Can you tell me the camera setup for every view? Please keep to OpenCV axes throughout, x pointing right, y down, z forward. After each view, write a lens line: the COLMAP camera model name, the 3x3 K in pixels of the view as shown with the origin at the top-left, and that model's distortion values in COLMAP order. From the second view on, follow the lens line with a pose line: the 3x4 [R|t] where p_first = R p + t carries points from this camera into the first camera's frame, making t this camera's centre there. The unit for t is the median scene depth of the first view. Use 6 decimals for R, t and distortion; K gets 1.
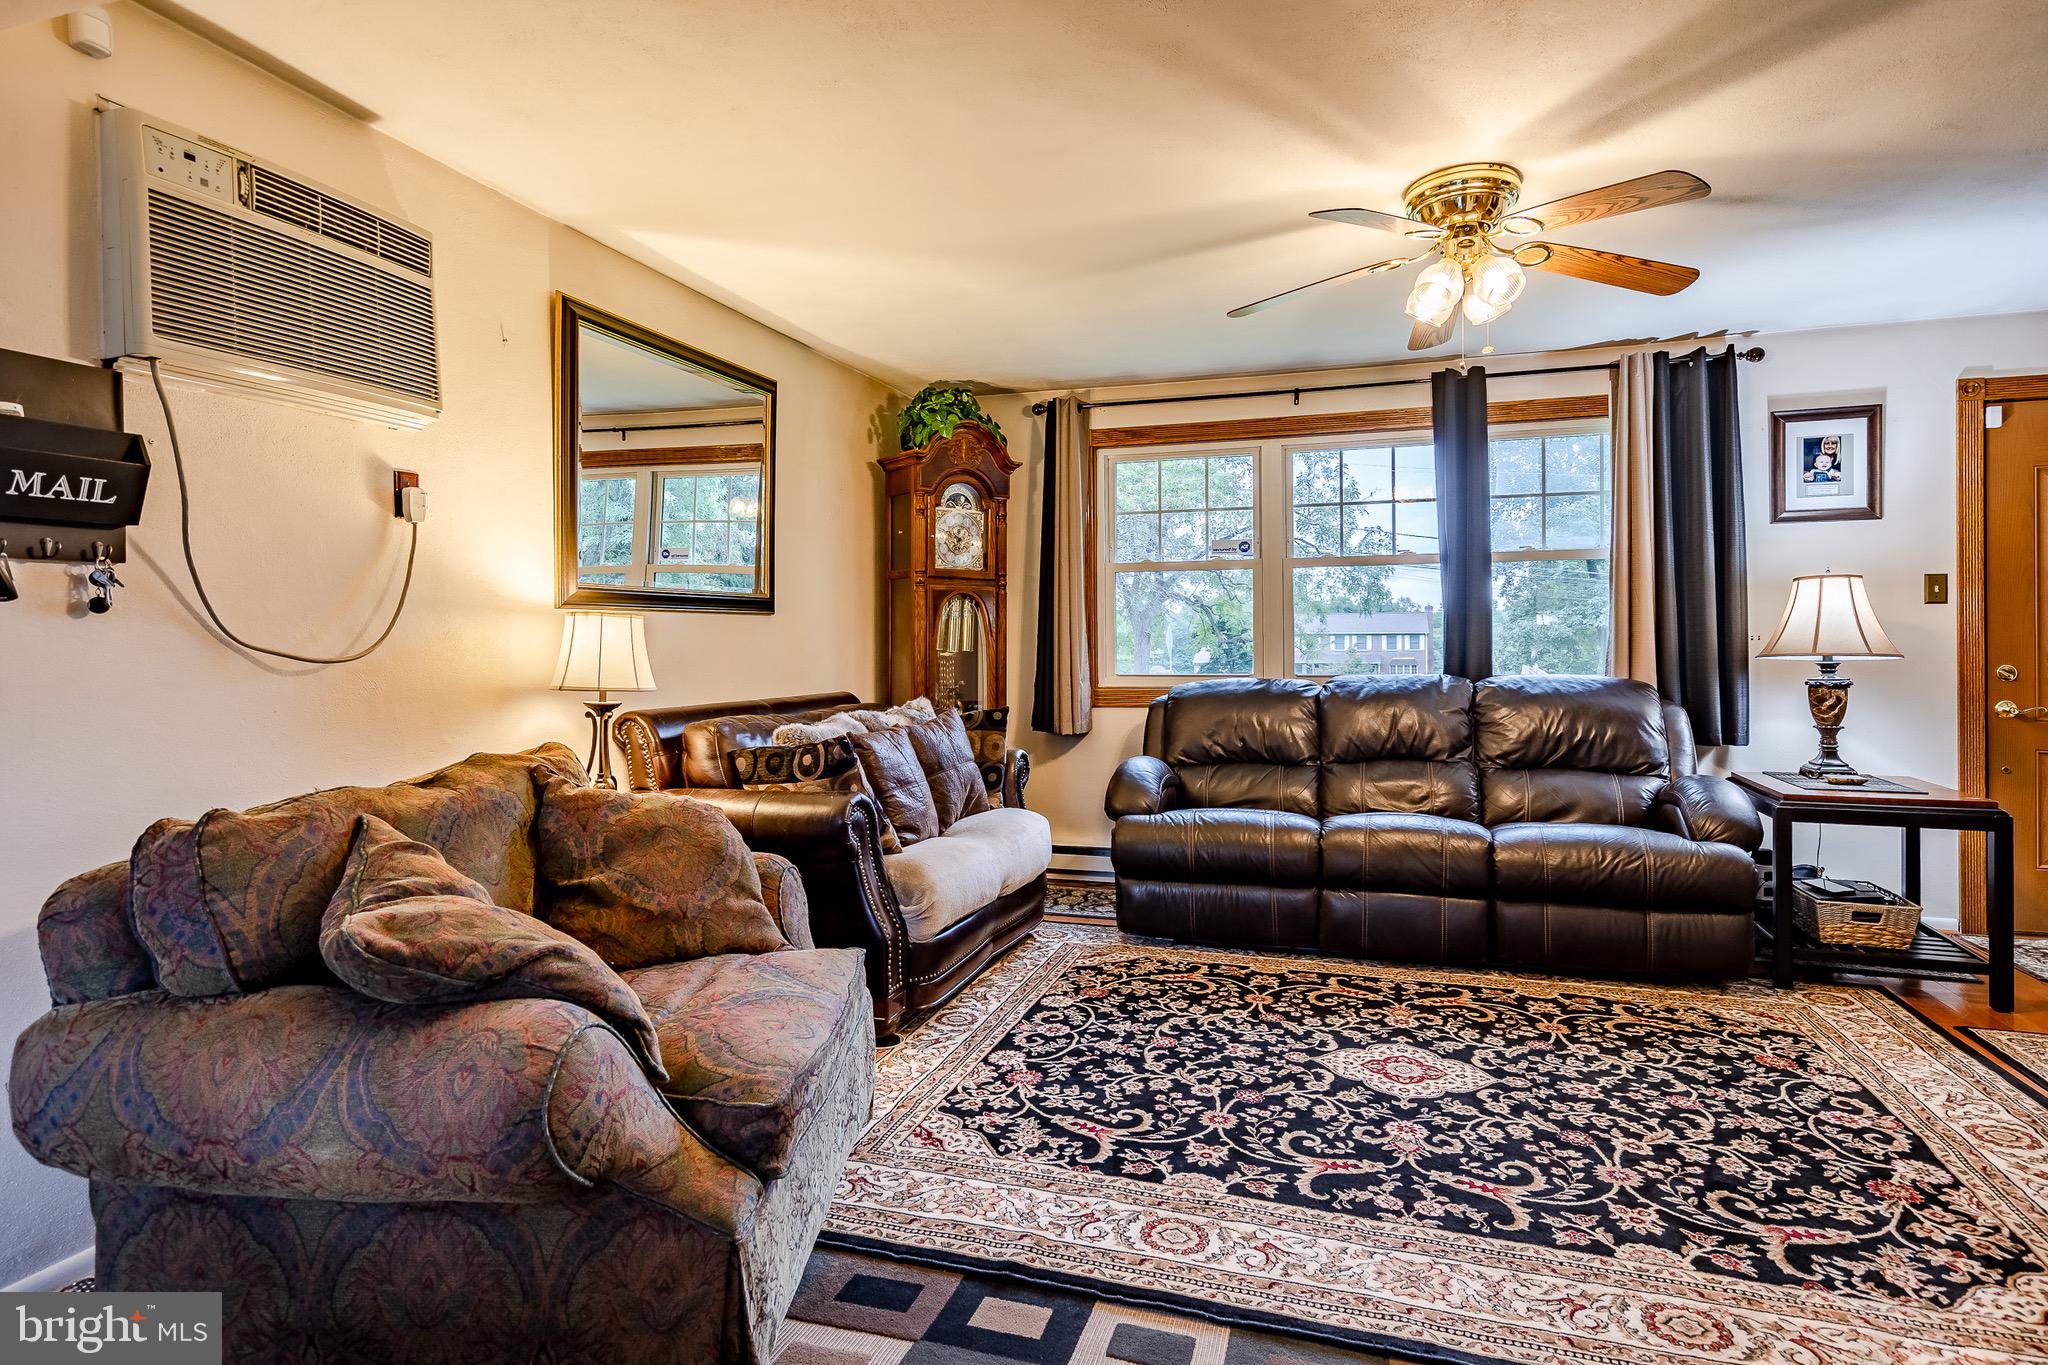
lens RADIAL K [[1086.3, 0, 1039.1], [0, 1086.3, 641.5], [0, 0, 1]] dist [0.002619, 0.001110]
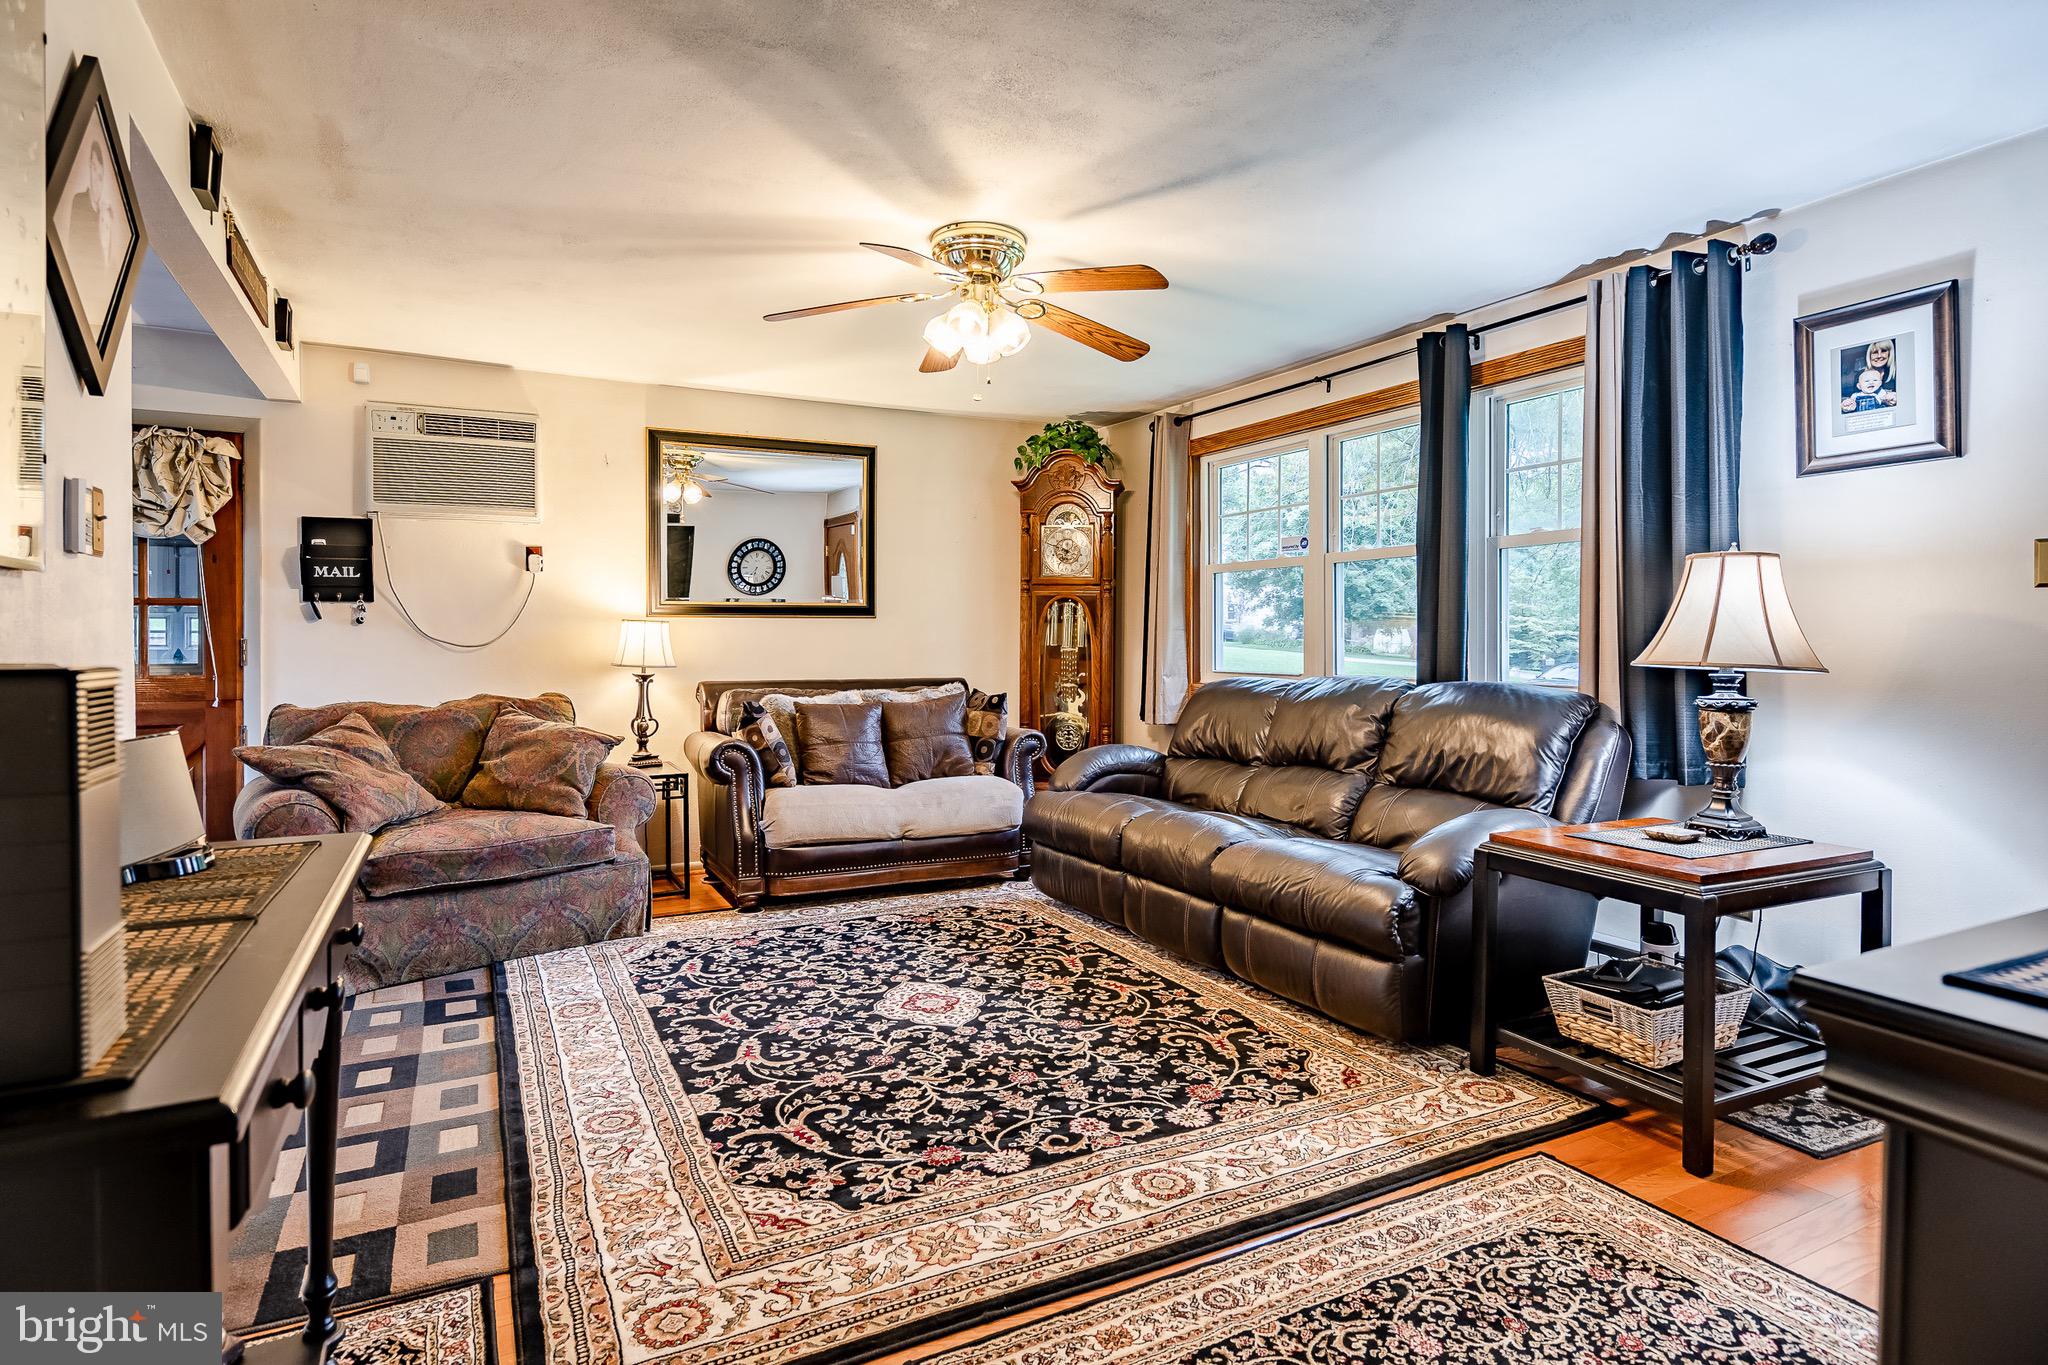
lens RADIAL K [[1101.7, 0, 1035.8], [0, 1101.7, 636.3], [0, 0, 1]] dist [-0.000039, 0.000145]
pose [[0.713953, 0.004514, -0.700179, 1.276234], [-0.004778, 0.999987, 0.001575, -0.007067], [0.700177, 0.002220, 0.713965, 0.228908]]
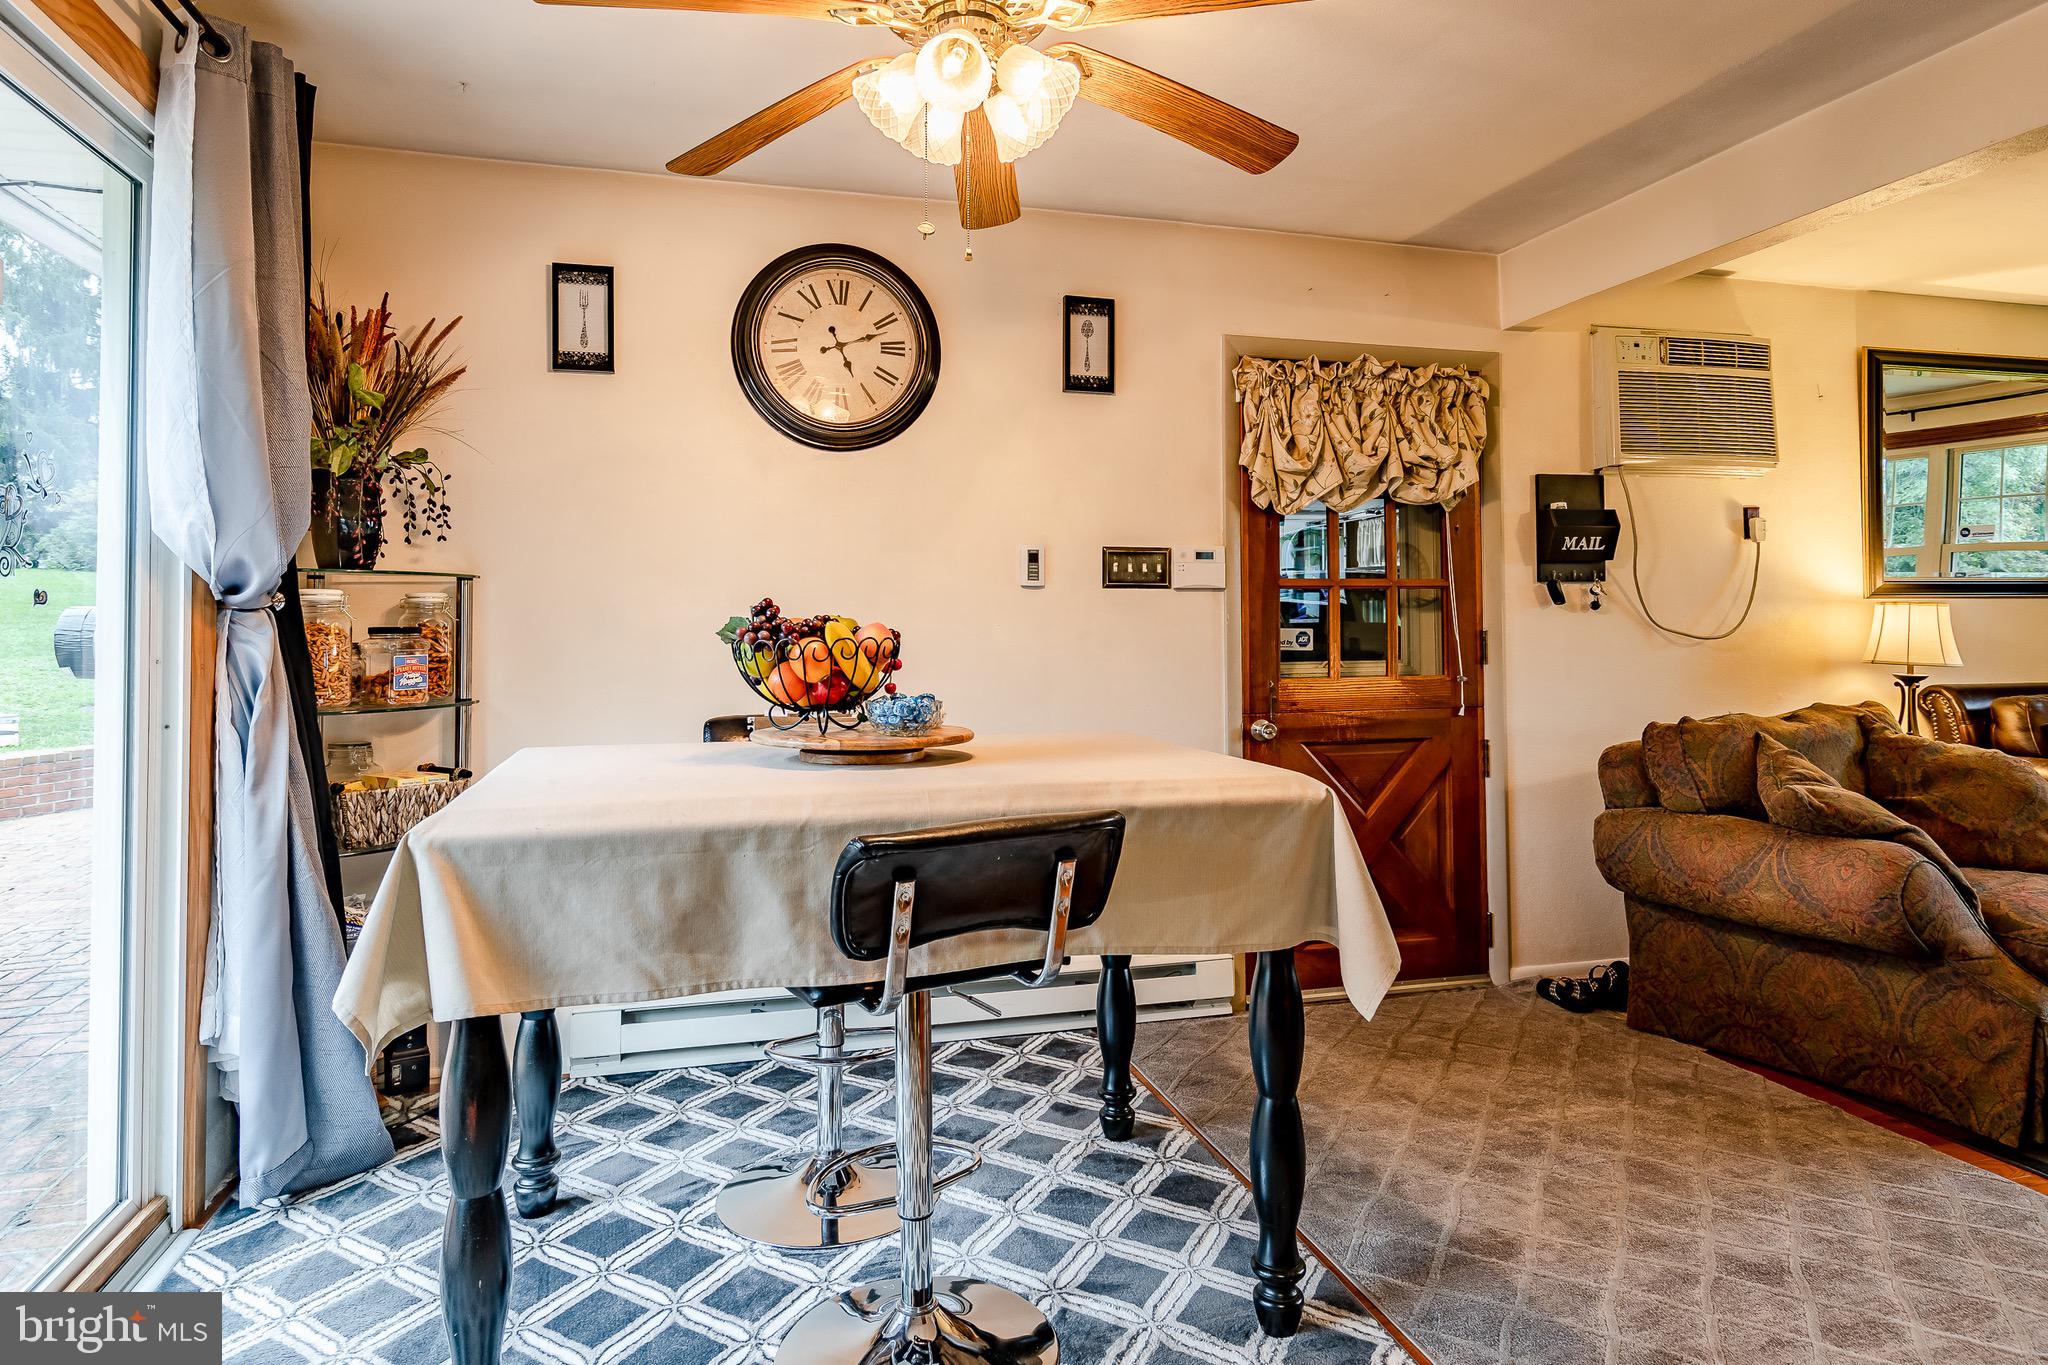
lens RADIAL K [[1186.9, 0, 1025.1], [0, 1186.9, 595.5], [0, 0, 1]] dist [0.007091, 0.000418]
pose [[0.544443, -0.015079, -0.838663, 0.199066], [-0.000179, 0.999836, -0.018093, -0.009680], [0.838798, 0.010001, 0.544351, -0.617645]]
